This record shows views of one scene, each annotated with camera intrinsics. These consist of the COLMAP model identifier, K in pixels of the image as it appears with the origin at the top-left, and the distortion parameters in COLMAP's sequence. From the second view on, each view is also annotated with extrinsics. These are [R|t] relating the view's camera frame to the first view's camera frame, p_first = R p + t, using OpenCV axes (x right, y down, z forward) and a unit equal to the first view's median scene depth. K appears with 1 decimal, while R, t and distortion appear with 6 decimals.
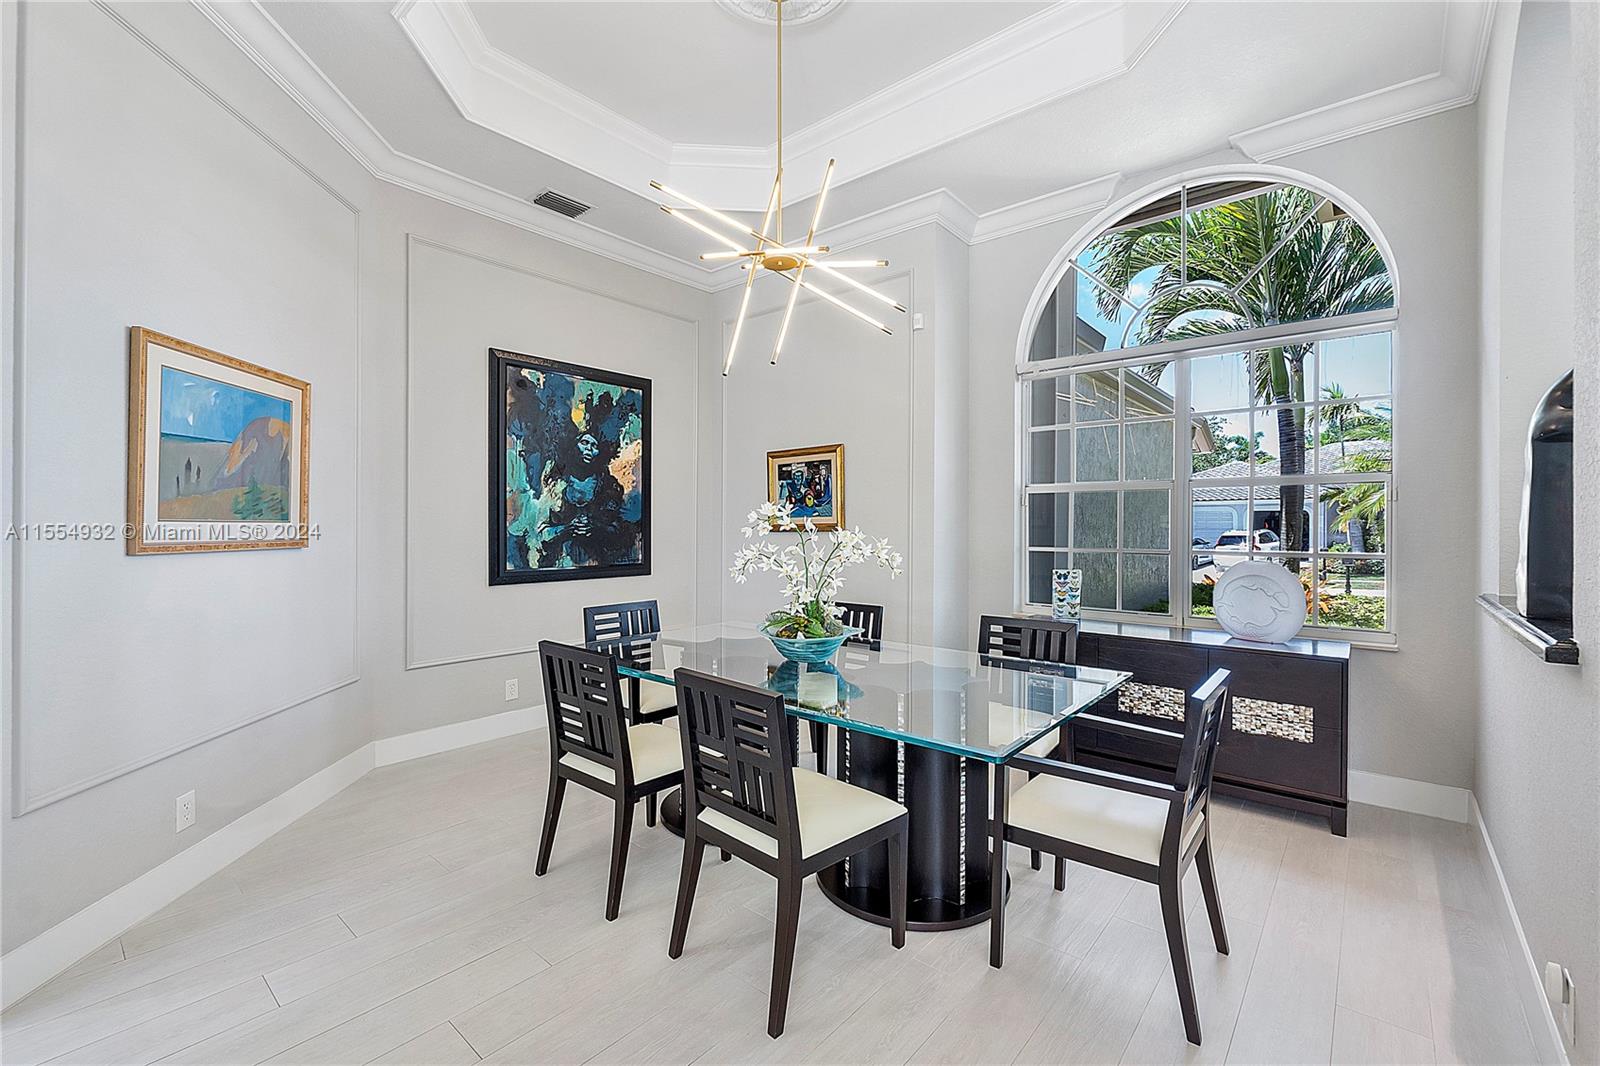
lens RADIAL K [[677.2, 0, 799.2], [0, 677.2, 527.7], [0, 0, 1]] dist [-0.004781, -0.001240]
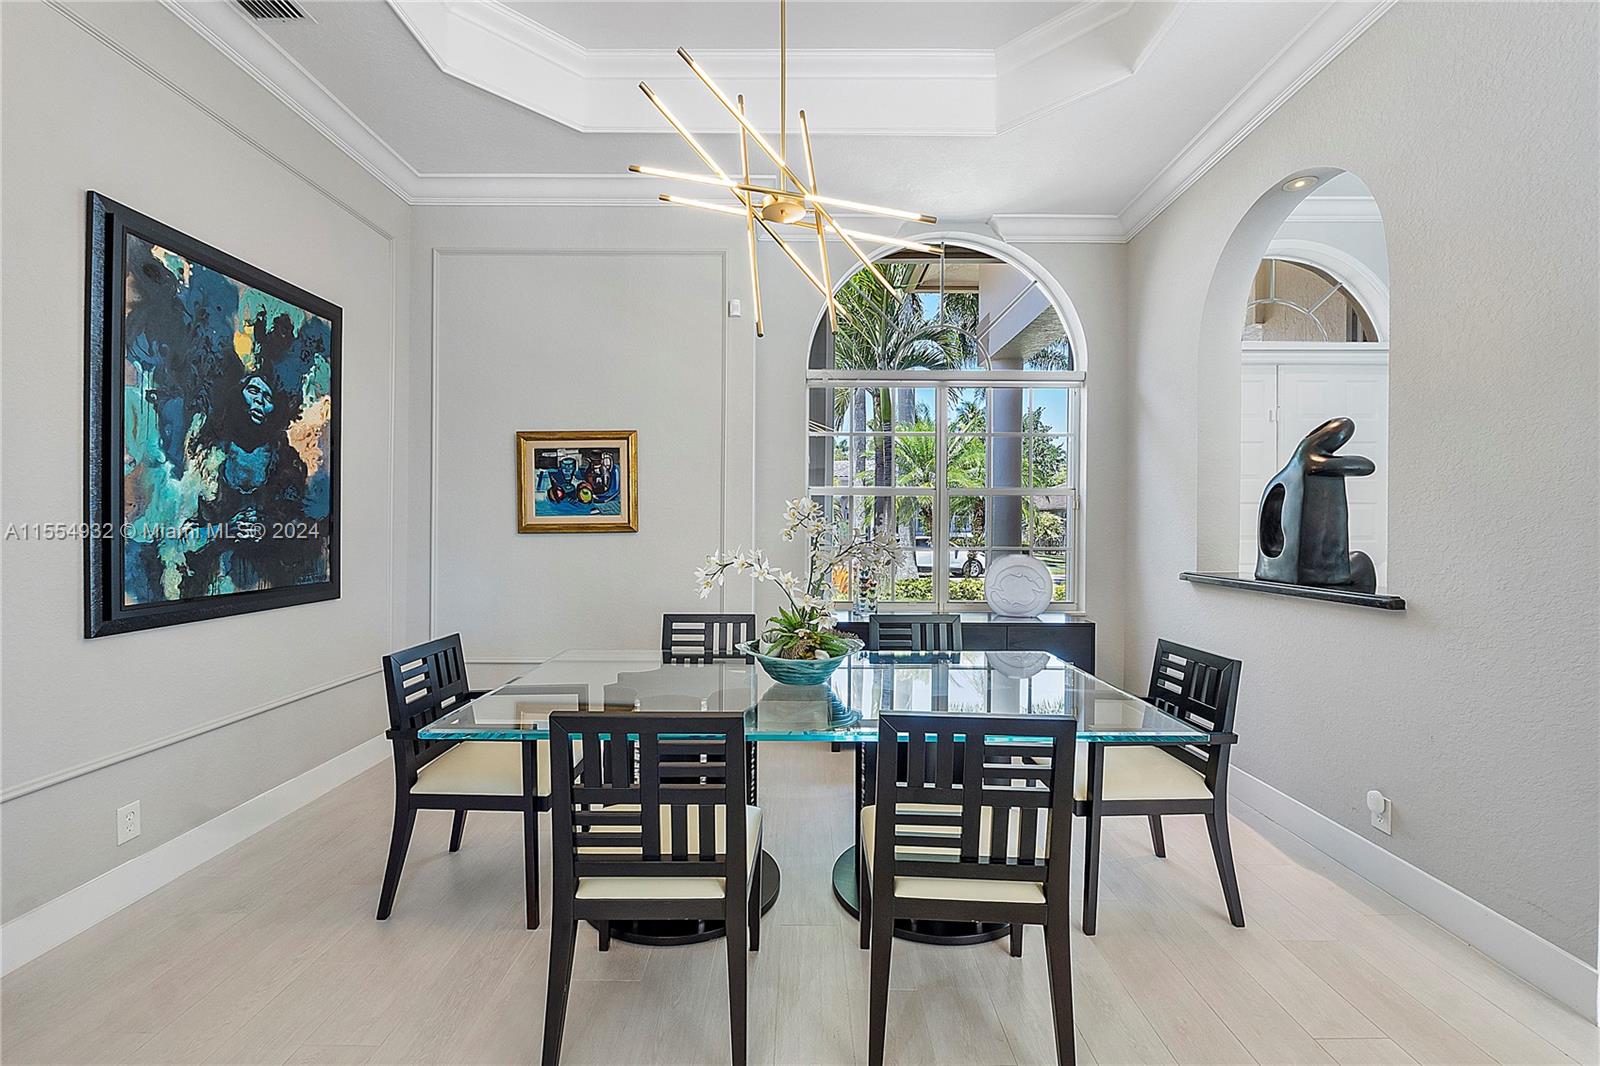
lens RADIAL K [[677.2, 0, 799.2], [0, 677.2, 527.7], [0, 0, 1]] dist [-0.004781, -0.001240]
pose [[0.760921, -0.000334, 0.648844, -0.351162], [-0.000429, 0.999999, 0.001019, -0.001548], [-0.648844, -0.001054, 0.760921, 0.220778]]
